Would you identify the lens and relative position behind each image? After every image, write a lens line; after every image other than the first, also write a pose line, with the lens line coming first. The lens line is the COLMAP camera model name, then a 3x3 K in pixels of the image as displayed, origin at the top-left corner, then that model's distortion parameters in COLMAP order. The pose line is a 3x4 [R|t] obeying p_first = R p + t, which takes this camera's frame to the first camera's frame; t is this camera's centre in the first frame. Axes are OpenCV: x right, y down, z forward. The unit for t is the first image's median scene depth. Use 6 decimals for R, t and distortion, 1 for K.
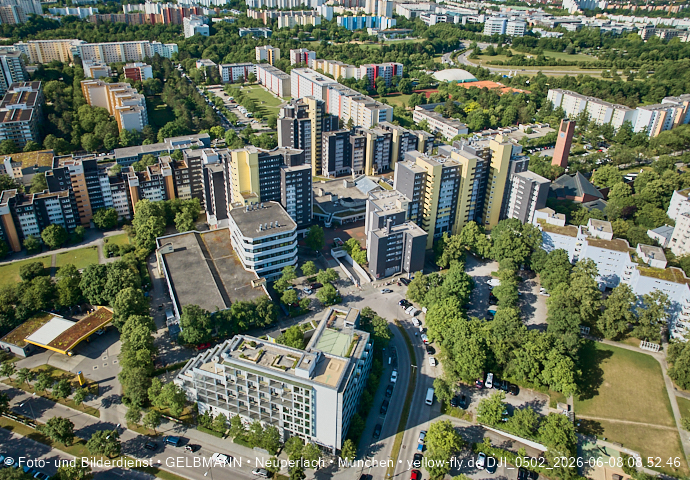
lens RADIAL K [[485.1, 0, 338.3], [0, 485.1, 186.6], [0, 0, 1]] dist [-0.030151, 0.008924]
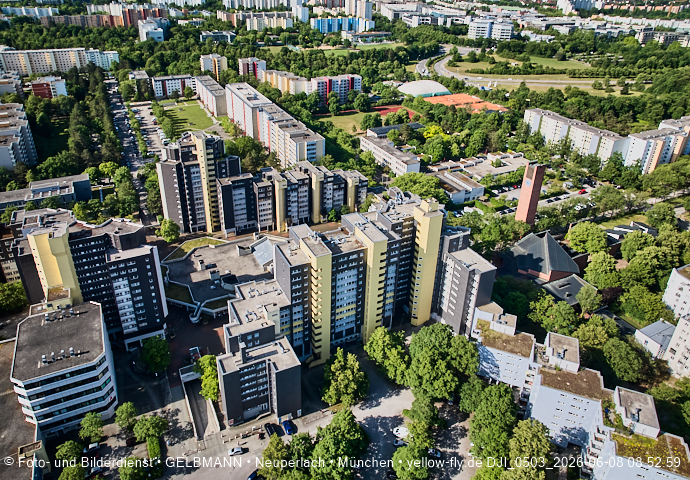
lens RADIAL K [[485.1, 0, 338.3], [0, 485.1, 186.6], [0, 0, 1]] dist [-0.030151, 0.008924]
pose [[0.999999, -0.000924, -0.000812, 0.164100], [0.000927, 0.999994, 0.003342, -0.103898], [0.000809, -0.003343, 0.999994, 0.231387]]
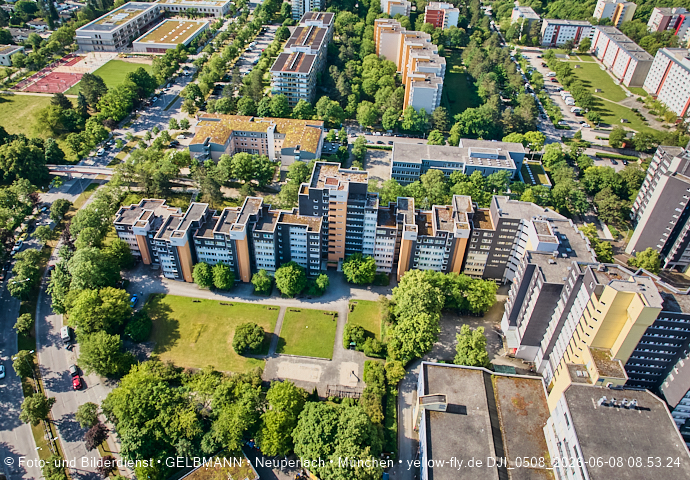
lens RADIAL K [[485.1, 0, 338.3], [0, 485.1, 186.6], [0, 0, 1]] dist [-0.030151, 0.008924]
pose [[0.844851, 0.305491, -0.439205, -0.196048], [-0.235873, 0.949540, 0.206733, -0.151568], [0.480198, -0.071062, 0.874277, 0.316763]]
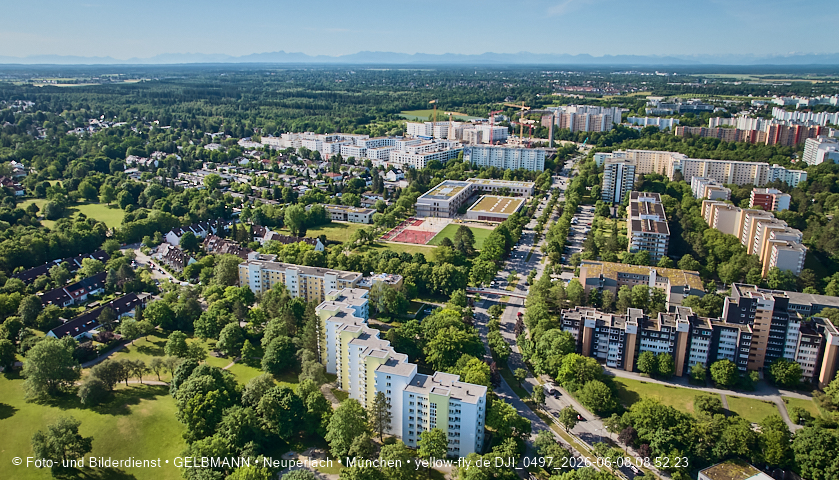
lens RADIAL K [[606.7, 0, 404.0], [0, 606.7, 215.2], [0, 0, 1]] dist [-0.028995, 0.004193]
pose [[0.694416, 0.165587, -0.700263, -0.221079], [-0.300262, 0.951070, -0.072861, 0.065438], [0.653934, 0.260858, 0.710157, -0.154546]]
